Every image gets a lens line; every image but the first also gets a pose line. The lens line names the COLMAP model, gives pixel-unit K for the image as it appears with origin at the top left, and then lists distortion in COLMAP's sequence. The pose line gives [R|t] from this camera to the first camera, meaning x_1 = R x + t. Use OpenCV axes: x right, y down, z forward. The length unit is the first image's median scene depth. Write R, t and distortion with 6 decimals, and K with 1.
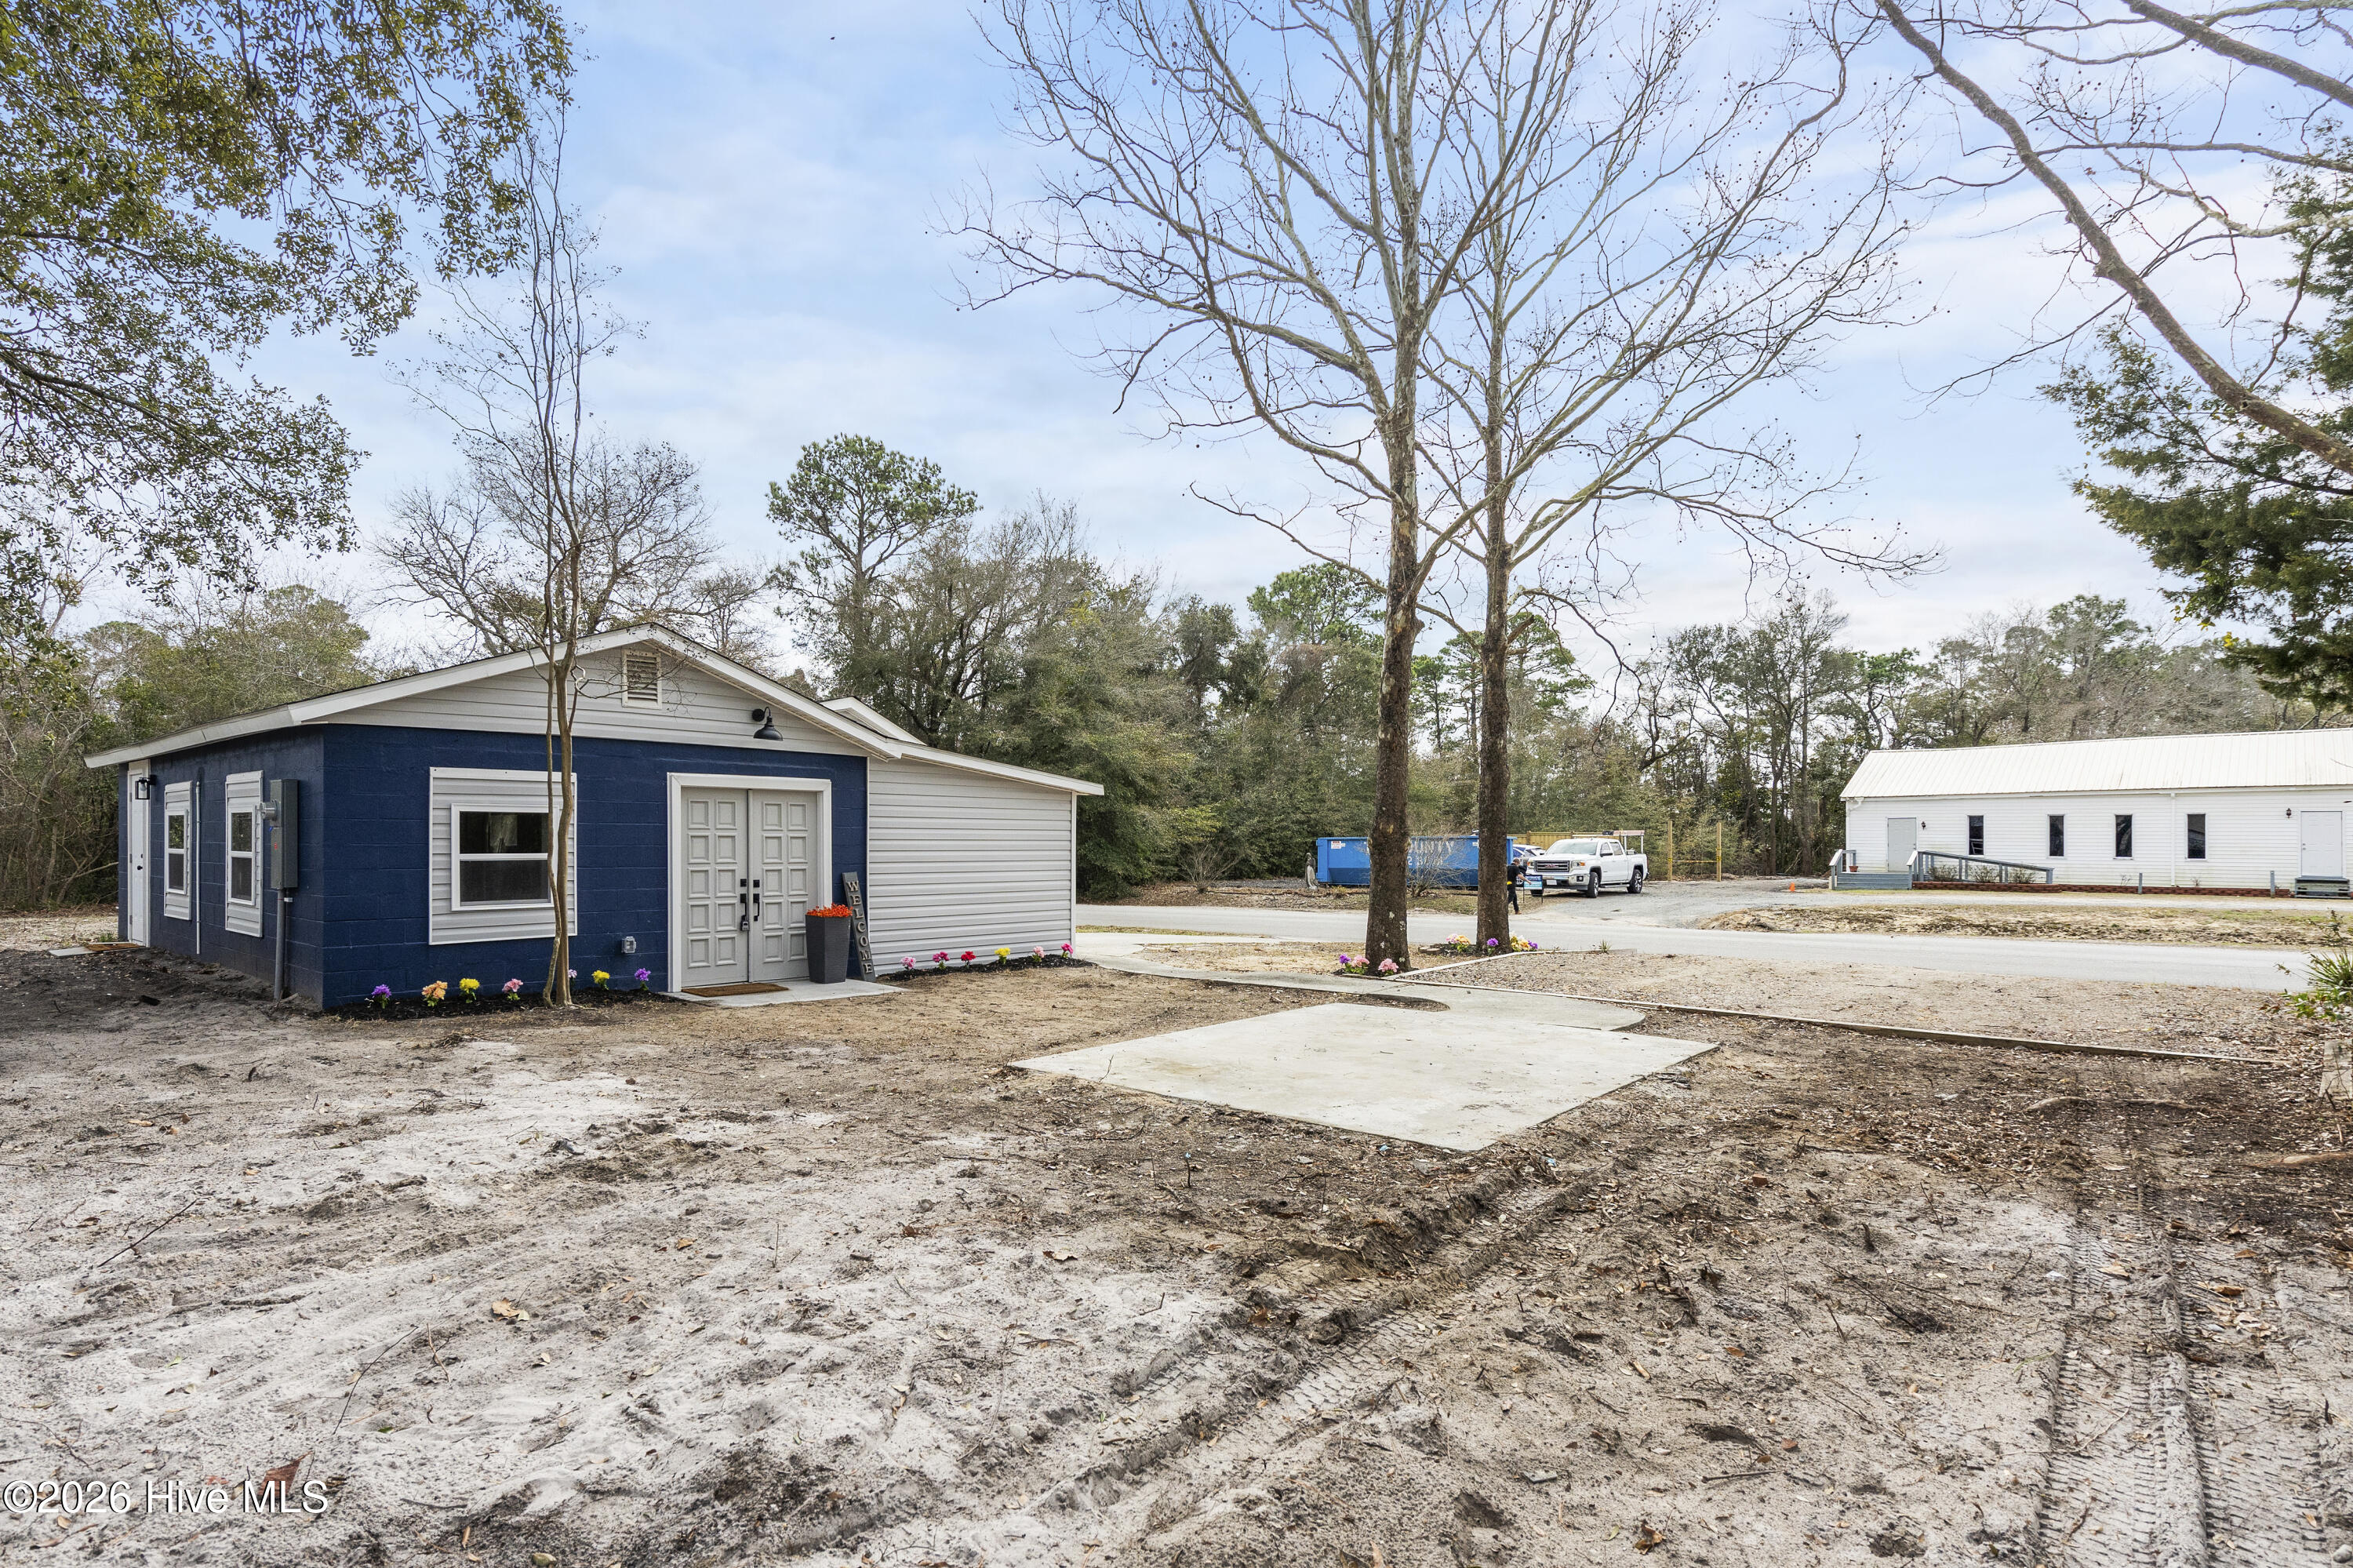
lens RADIAL K [[1192.7, 0, 1172.5], [0, 1192.7, 788.6], [0, 0, 1]] dist [-0.002925, -0.000356]
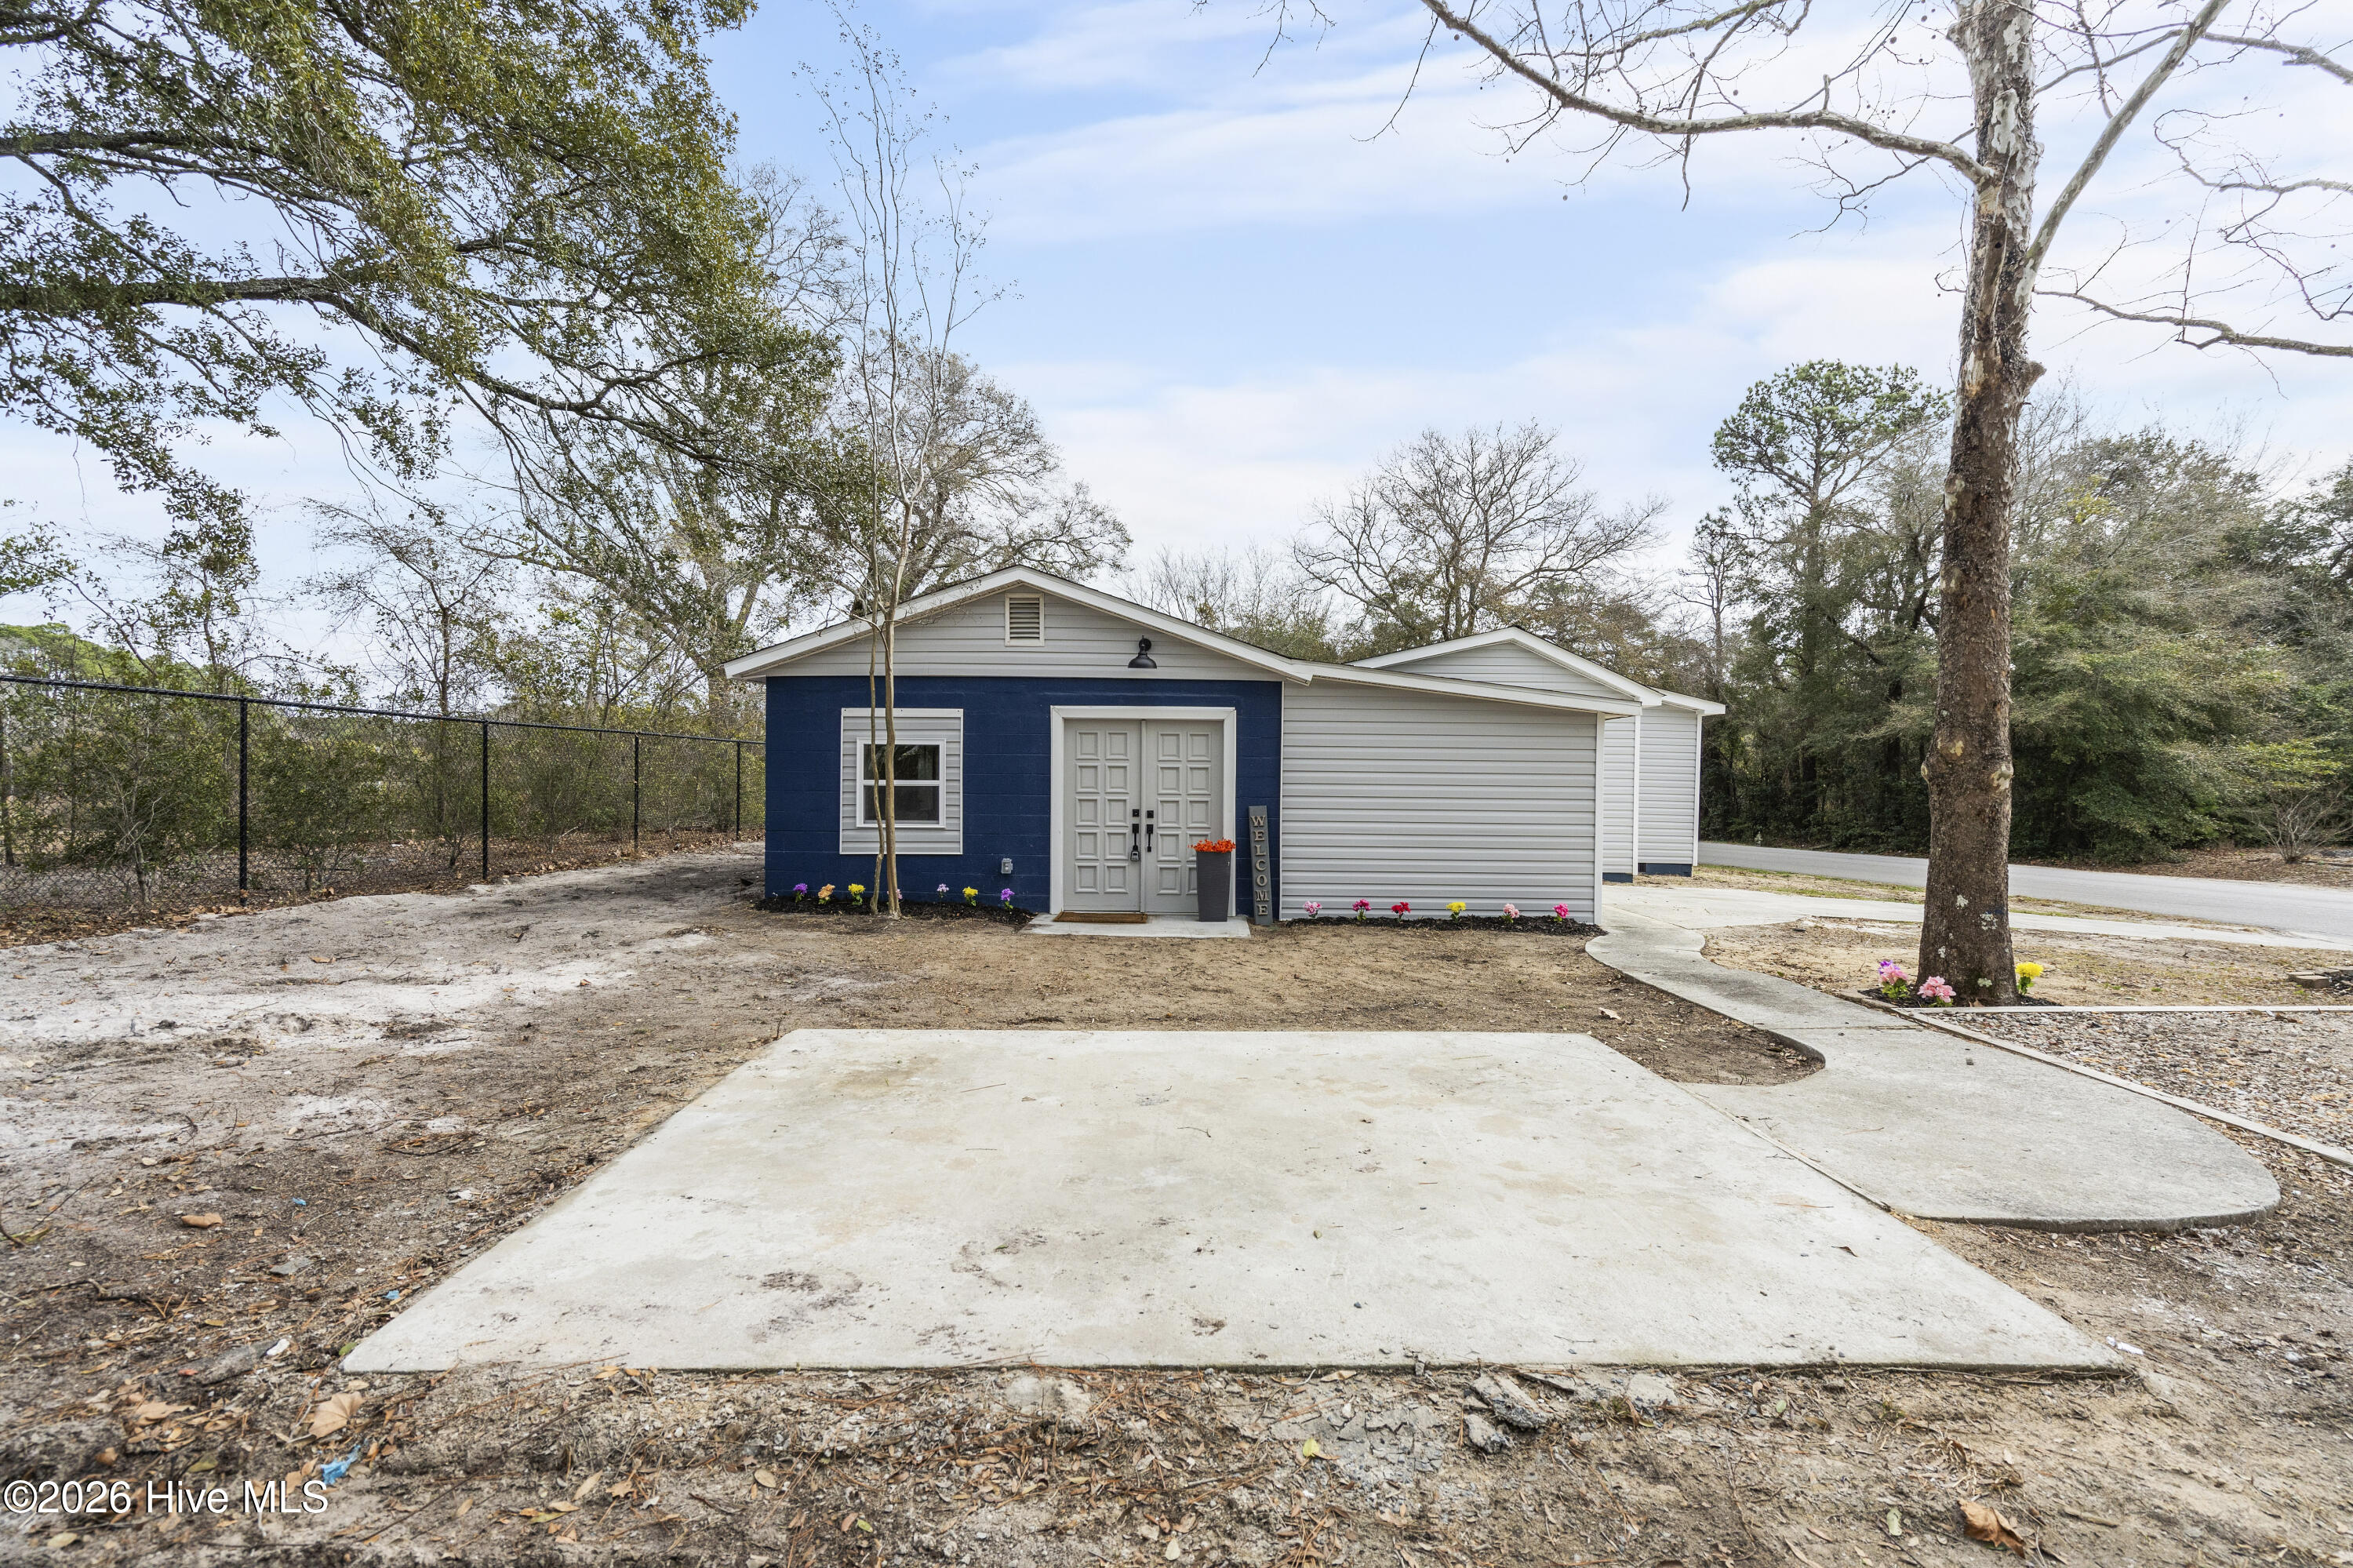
lens RADIAL K [[1080.3, 0, 1166.3], [0, 1080.3, 771.6], [0, 0, 1]] dist [-0.003481, -0.000620]
pose [[0.666899, -0.003836, -0.745138, 0.334504], [0.024646, 0.999553, 0.016912, 0.029032], [0.744741, -0.029643, 0.666695, 0.409539]]
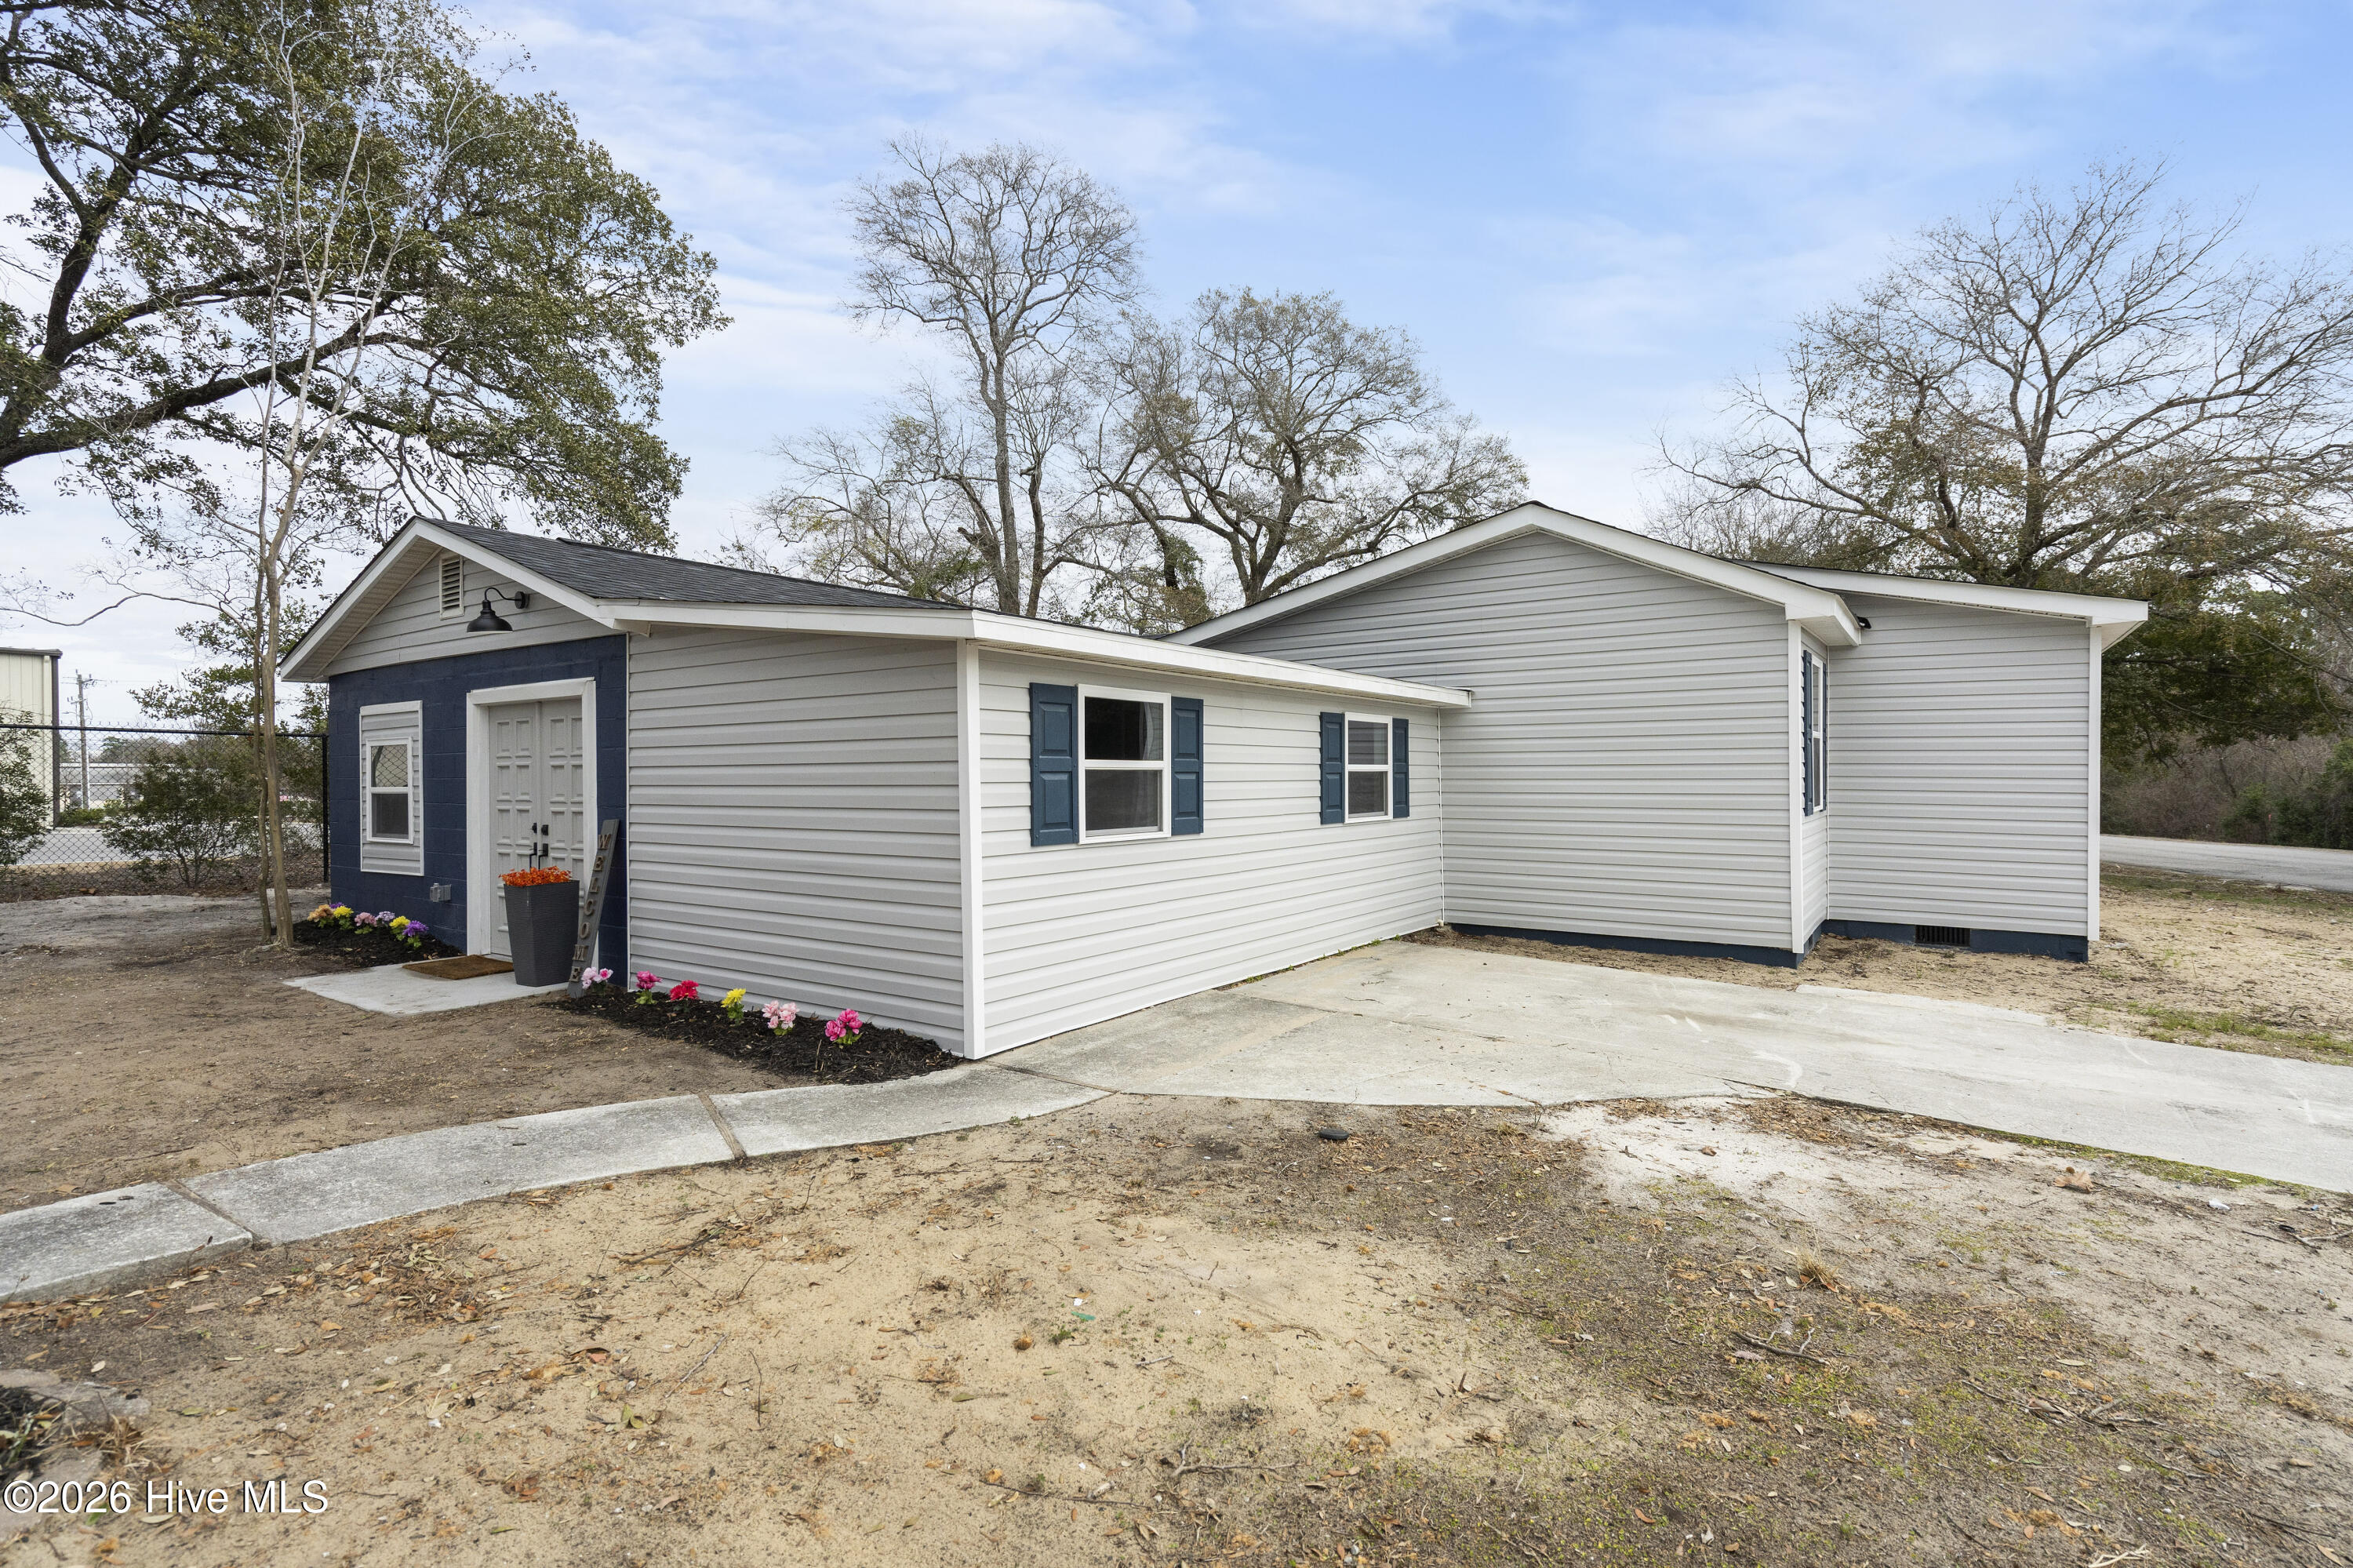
lens RADIAL K [[1125.9, 0, 1179.2], [0, 1125.9, 788.4], [0, 0, 1]] dist [0.055562, -0.020433]
pose [[0.124183, -0.000524, -0.992259, 0.403446], [0.047432, 0.998860, 0.005408, 0.069622], [0.991125, -0.047736, 0.124066, 1.314378]]
